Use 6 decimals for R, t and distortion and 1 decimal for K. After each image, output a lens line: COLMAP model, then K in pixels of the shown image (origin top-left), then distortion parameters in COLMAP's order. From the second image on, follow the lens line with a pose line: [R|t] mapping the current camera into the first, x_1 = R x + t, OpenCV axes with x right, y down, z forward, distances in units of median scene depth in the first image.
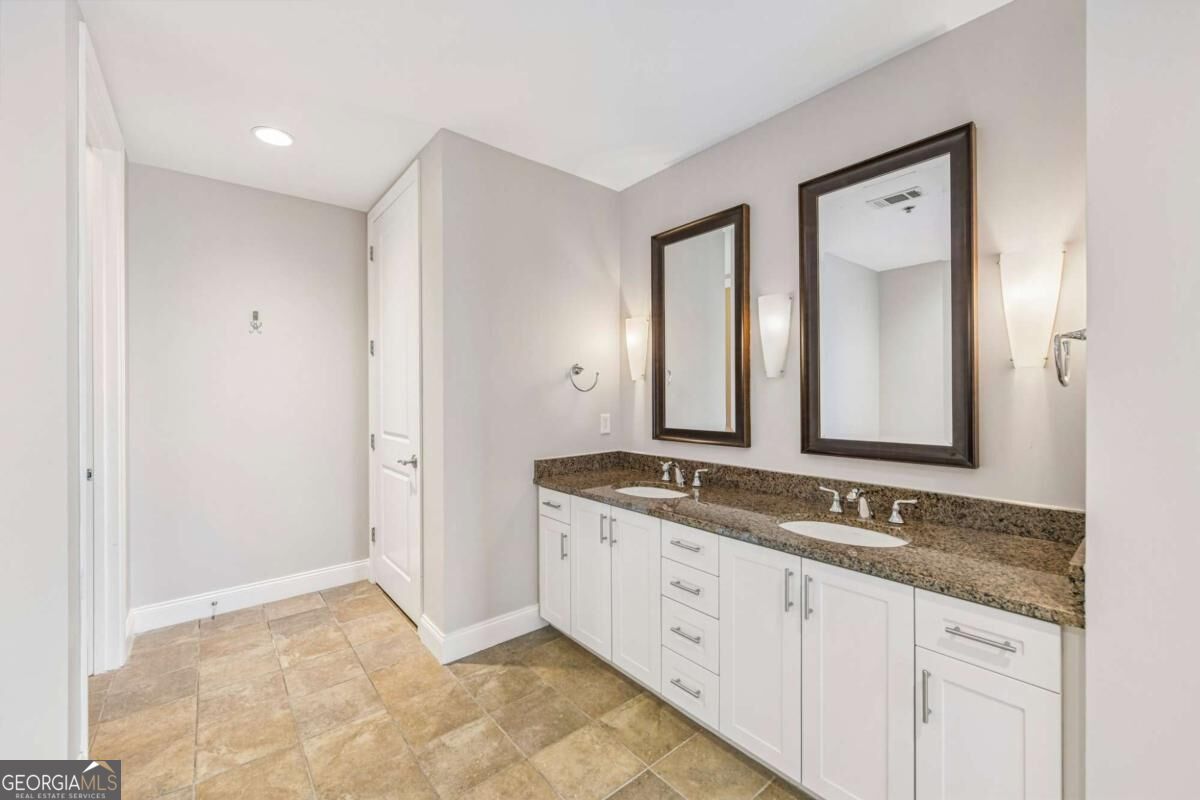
lens RADIAL K [[481.1, 0, 600.0], [0, 481.1, 400.0], [0, 0, 1]] dist [-0.000347, -0.000047]
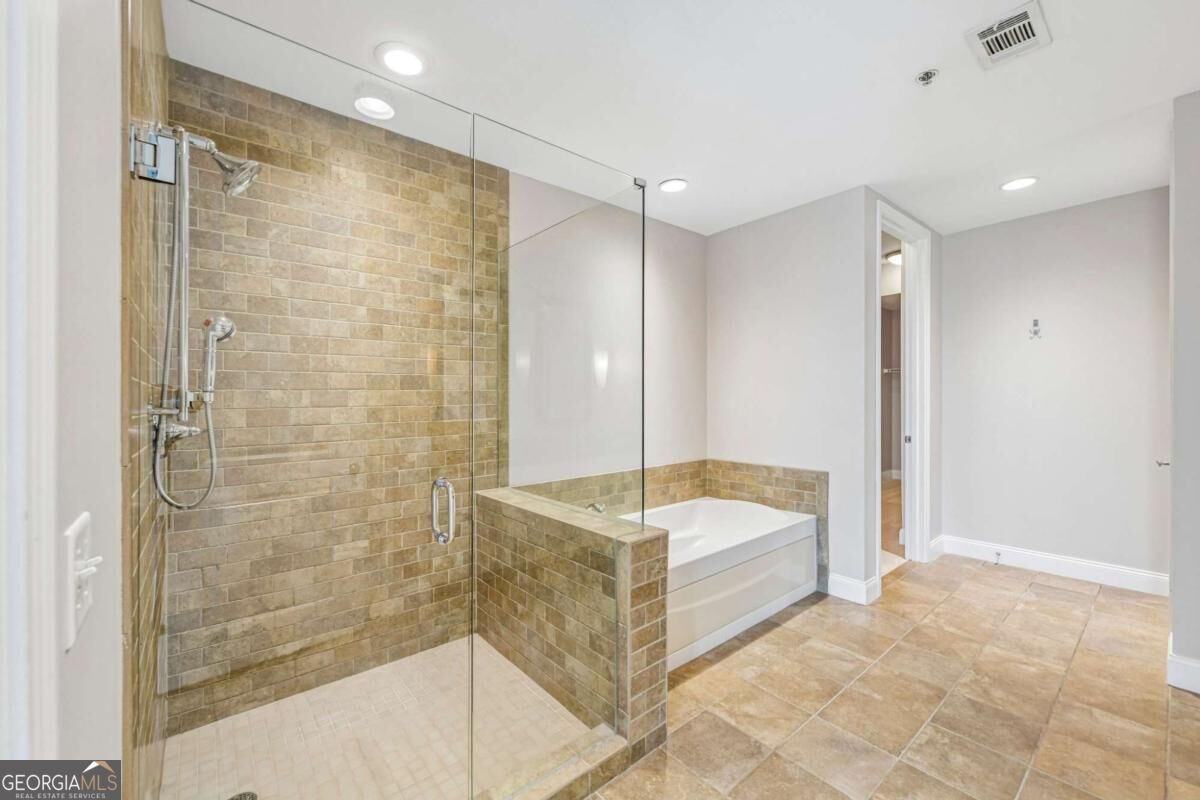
lens RADIAL K [[481.1, 0, 600.0], [0, 481.1, 400.0], [0, 0, 1]] dist [-0.000347, -0.000047]
pose [[0.013072, 0.013399, -0.999825, 0.564161], [-0.004344, 0.999902, 0.013343, 0.000310], [0.999905, 0.004168, 0.013129, -0.097820]]
